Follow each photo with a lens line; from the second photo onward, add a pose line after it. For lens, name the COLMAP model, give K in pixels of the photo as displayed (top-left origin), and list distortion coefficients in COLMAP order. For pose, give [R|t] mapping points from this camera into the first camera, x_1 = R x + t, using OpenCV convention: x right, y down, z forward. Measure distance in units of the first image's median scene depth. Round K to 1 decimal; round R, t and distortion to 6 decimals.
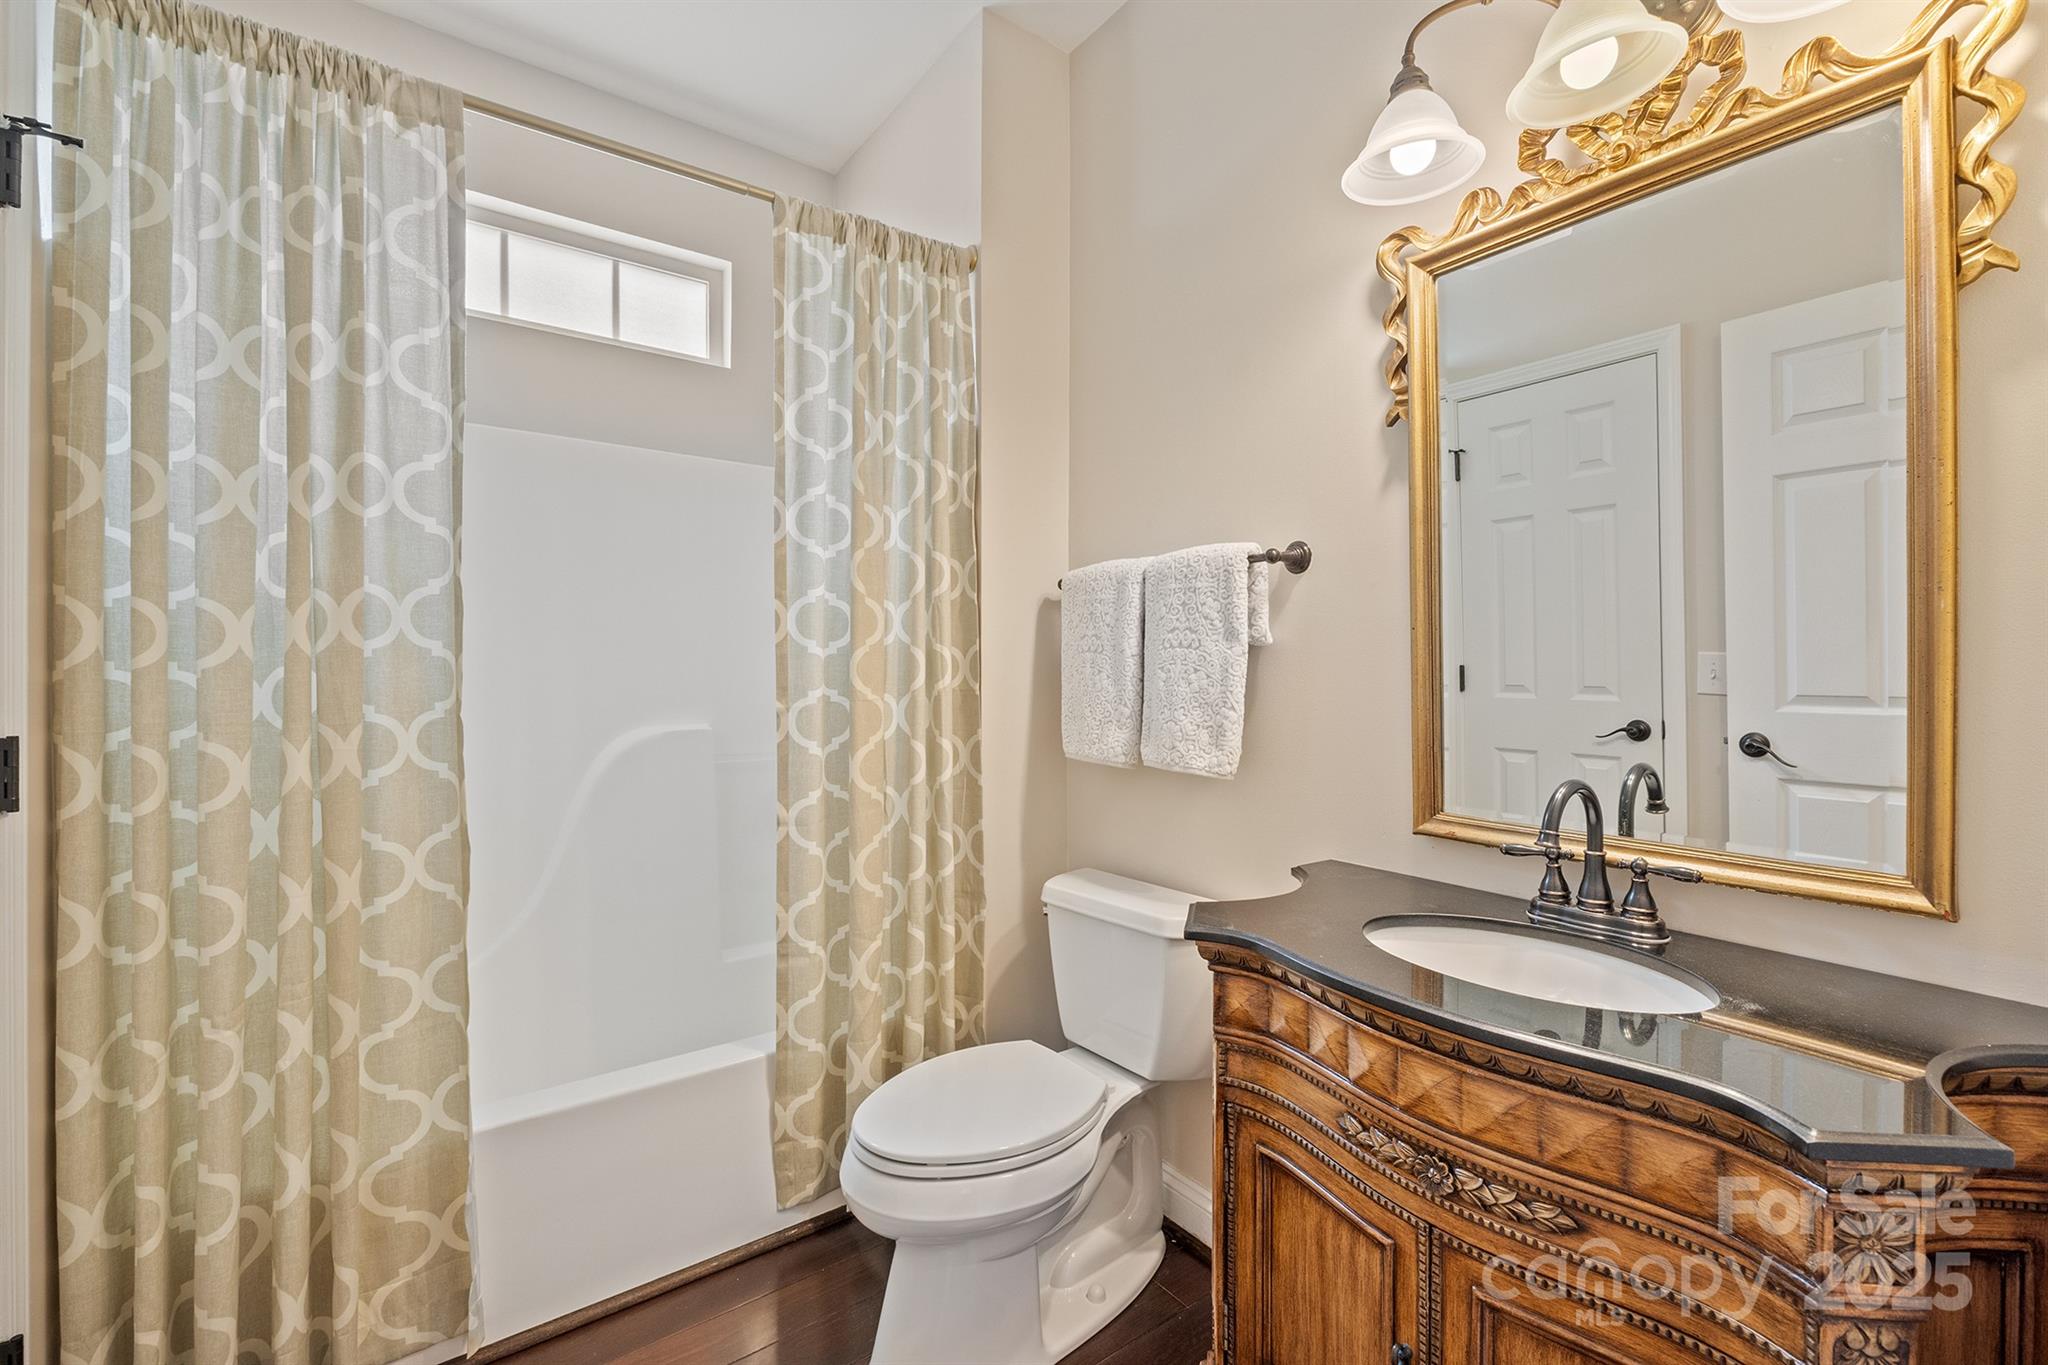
lens RADIAL K [[847.3, 0, 1029.4], [0, 847.3, 669.4], [0, 0, 1]] dist [-0.004560, -0.000323]
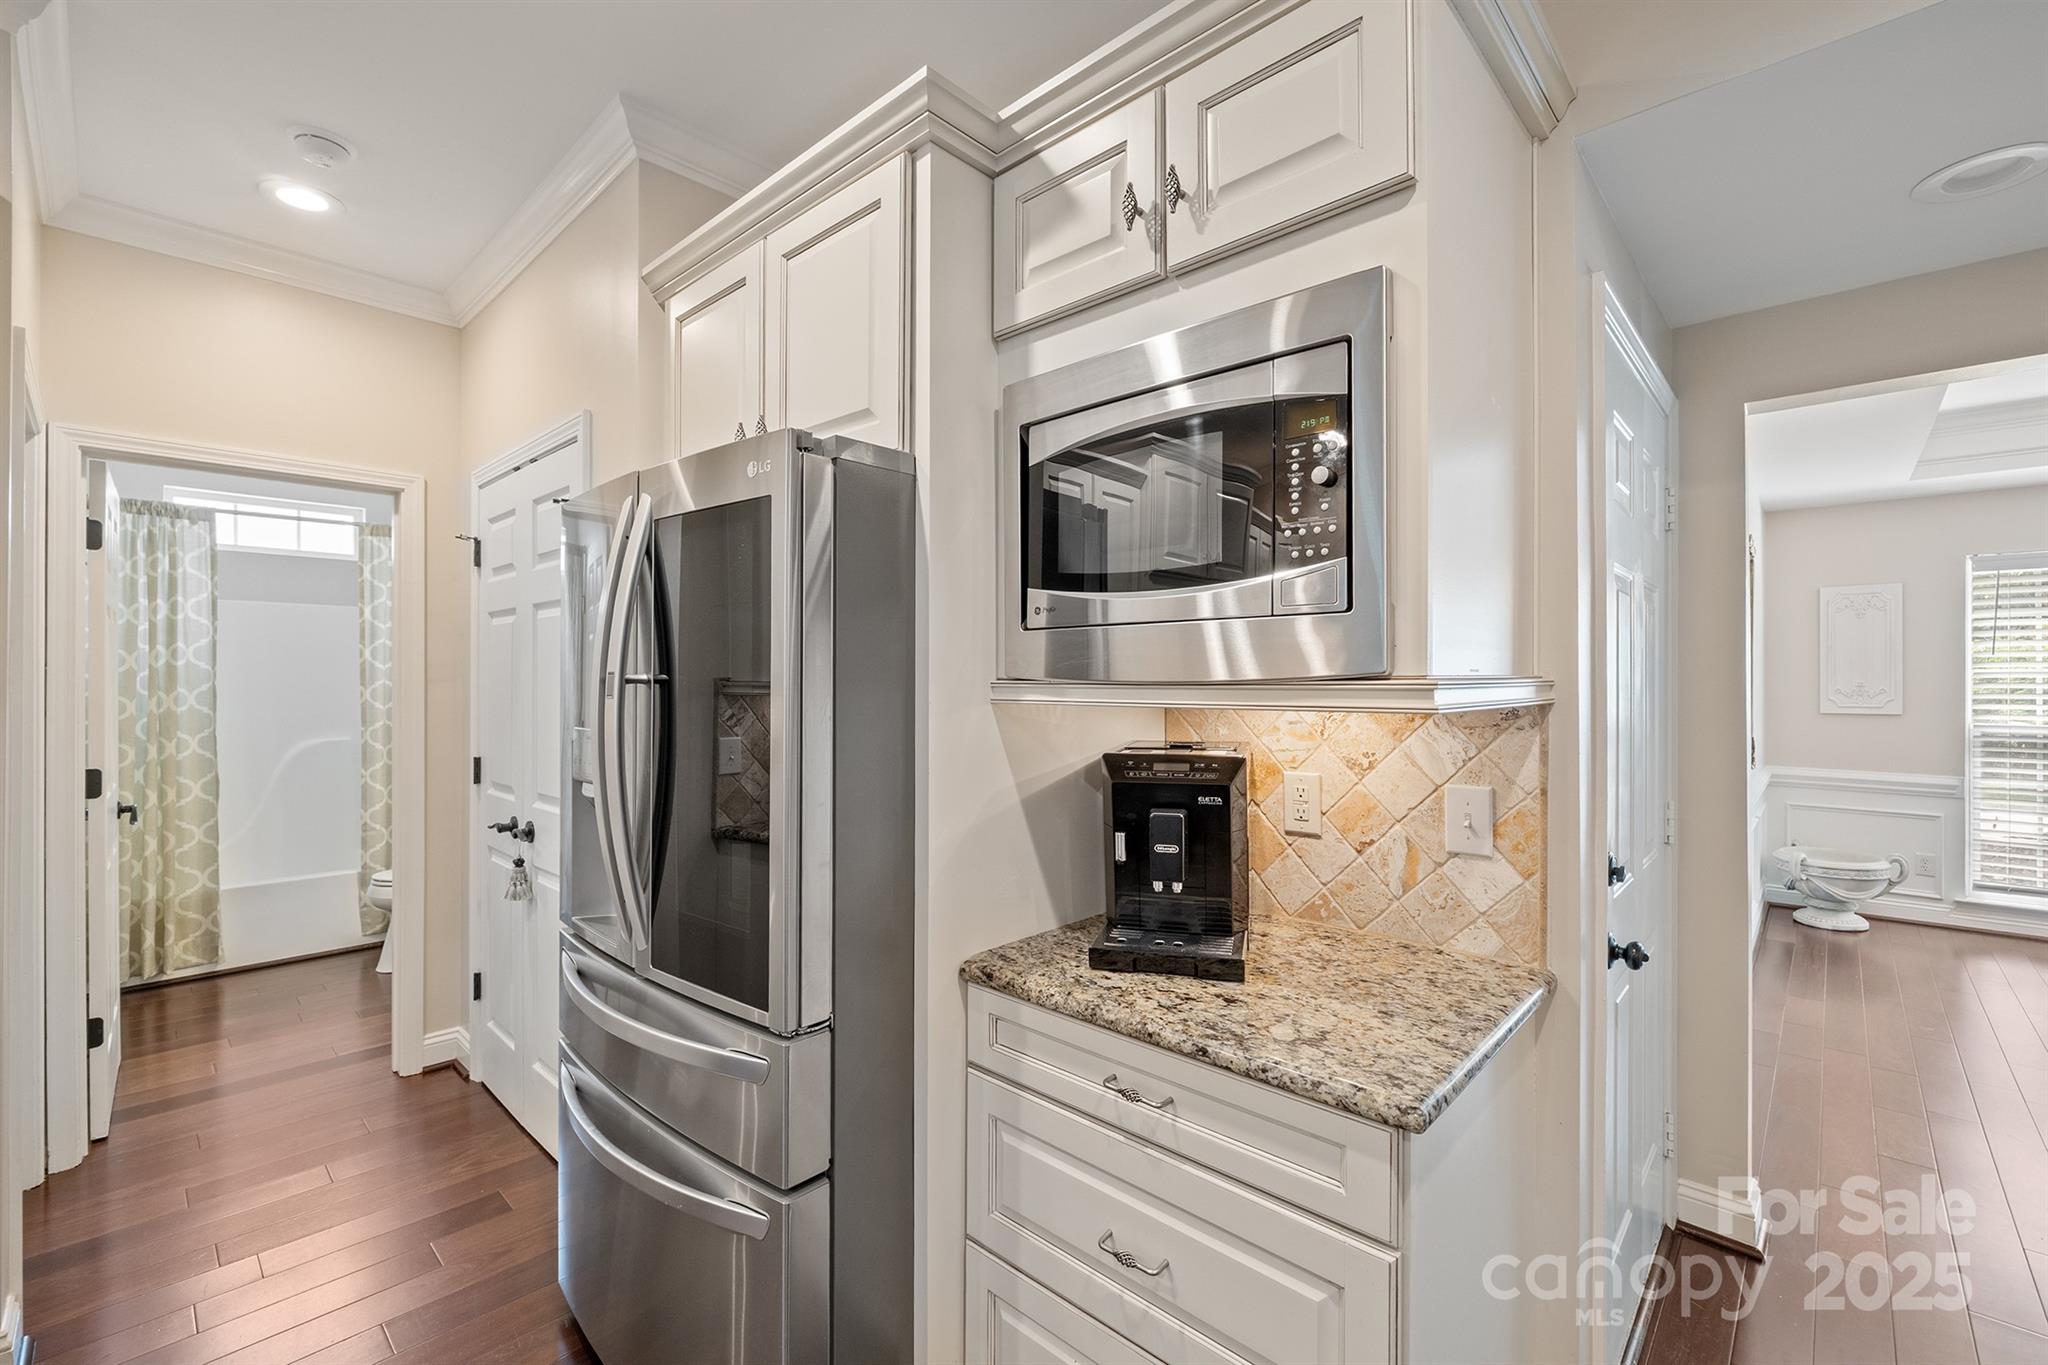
lens RADIAL K [[870.0, 0, 1037.3], [0, 870.0, 678.5], [0, 0, 1]] dist [-0.004402, -0.000565]
pose [[0.983103, 0.004771, 0.182992, 1.498981], [-0.005792, 0.999970, 0.005049, -0.162695], [-0.182963, -0.006023, 0.983101, -2.351813]]
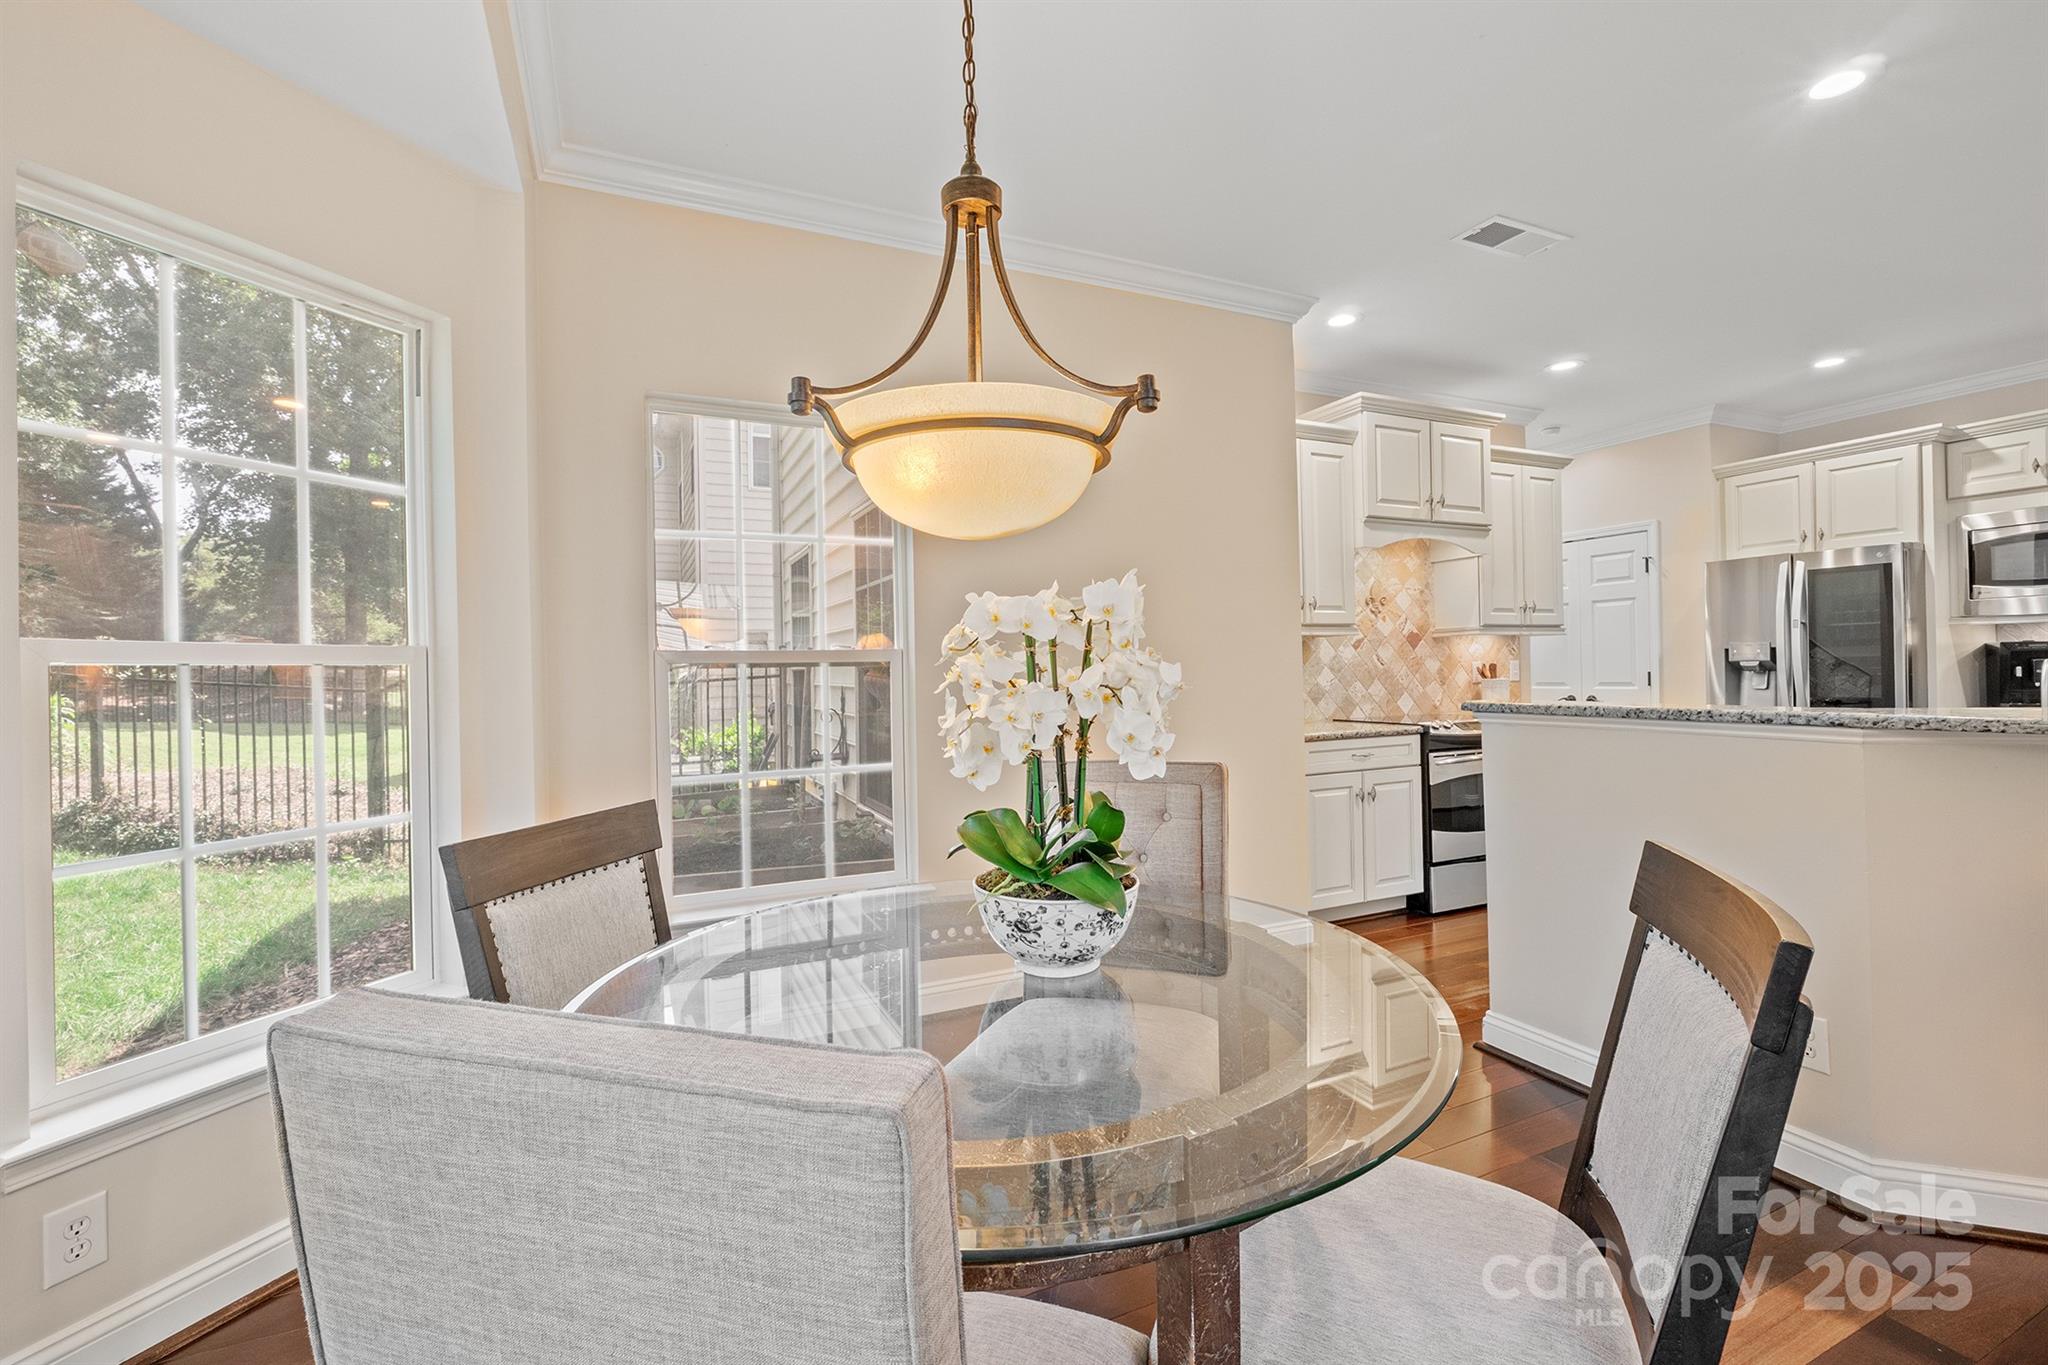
lens RADIAL K [[892.4, 0, 1032.5], [0, 892.4, 667.5], [0, 0, 1]] dist [0.000452, 0.000244]
pose [[0.980736, -0.016132, -0.194671, -1.146418], [0.017464, 0.999834, 0.005126, -0.042205], [0.194556, -0.008427, 0.980855, -5.265287]]
